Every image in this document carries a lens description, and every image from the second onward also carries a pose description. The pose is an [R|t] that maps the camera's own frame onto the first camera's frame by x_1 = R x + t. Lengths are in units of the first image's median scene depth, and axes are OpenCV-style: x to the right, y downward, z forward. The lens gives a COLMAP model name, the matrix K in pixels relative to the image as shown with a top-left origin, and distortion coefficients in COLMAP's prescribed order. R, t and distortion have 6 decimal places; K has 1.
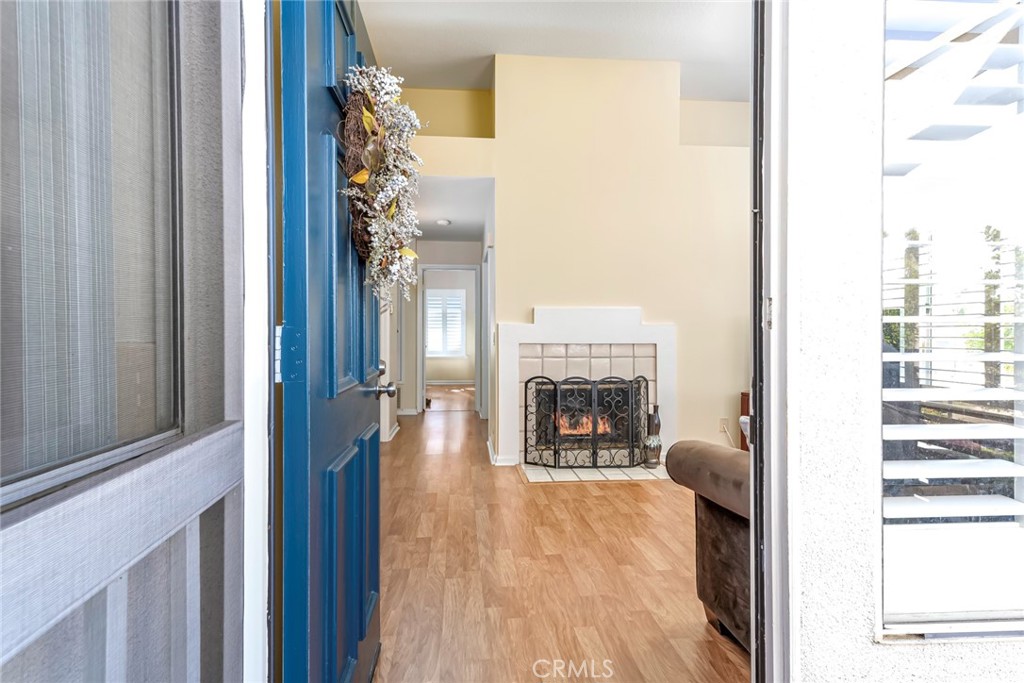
lens RADIAL K [[550.3, 0, 512.0], [0, 550.3, 341.5], [0, 0, 1]] dist [-0.000723, -0.000193]
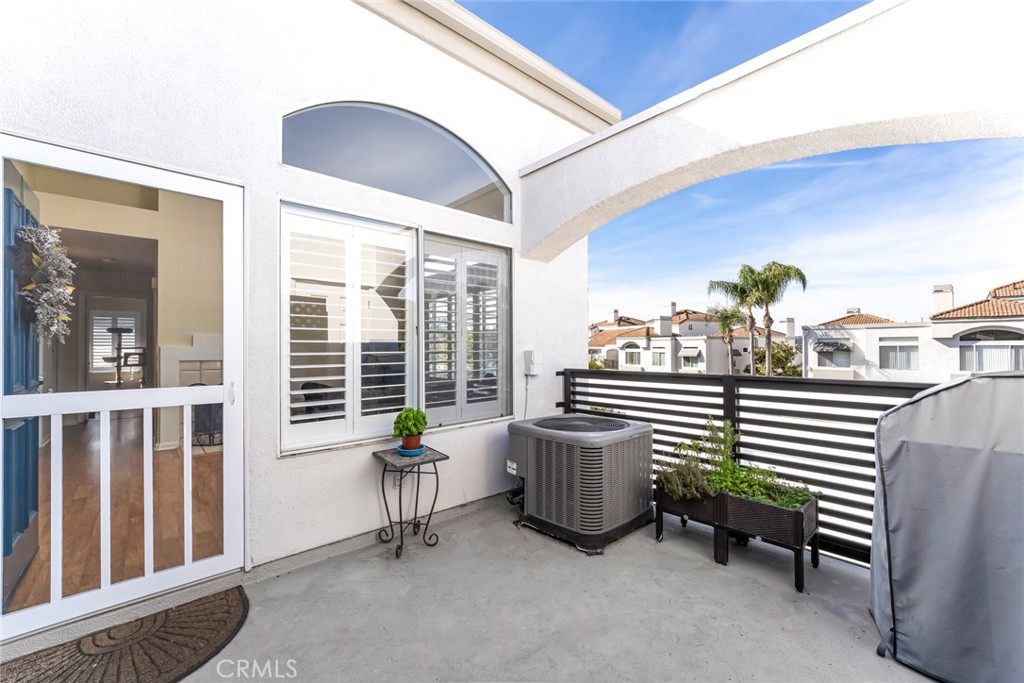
lens RADIAL K [[414.0, 0, 508.8], [0, 414.0, 346.1], [0, 0, 1]] dist [-0.001491, 0.000048]
pose [[0.807633, 0.000024, 0.589685, 0.098361], [0.011019, 0.999825, -0.015131, -0.012129], [-0.589582, 0.018718, 0.807492, -0.491161]]
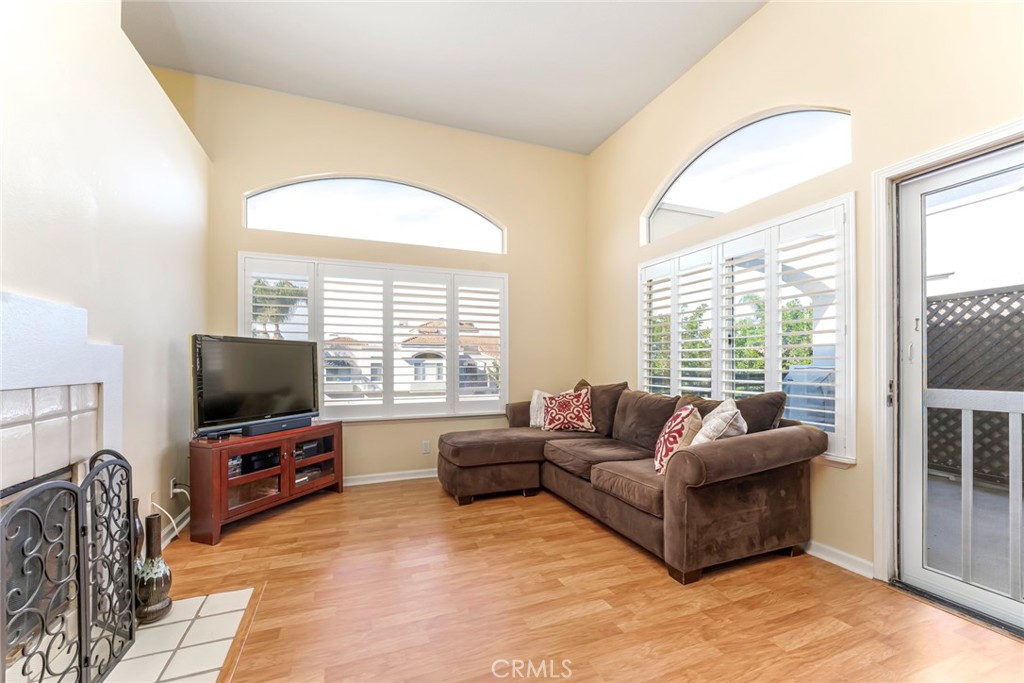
lens RADIAL K [[418.7, 0, 513.0], [0, 418.7, 352.1], [0, 0, 1]] dist [-0.003009, -0.000167]
pose [[-0.286672, 0.027281, 0.957640, -0.321459], [0.011350, 0.999621, -0.025079, -0.013189], [-0.957962, 0.003680, -0.286873, 1.102802]]
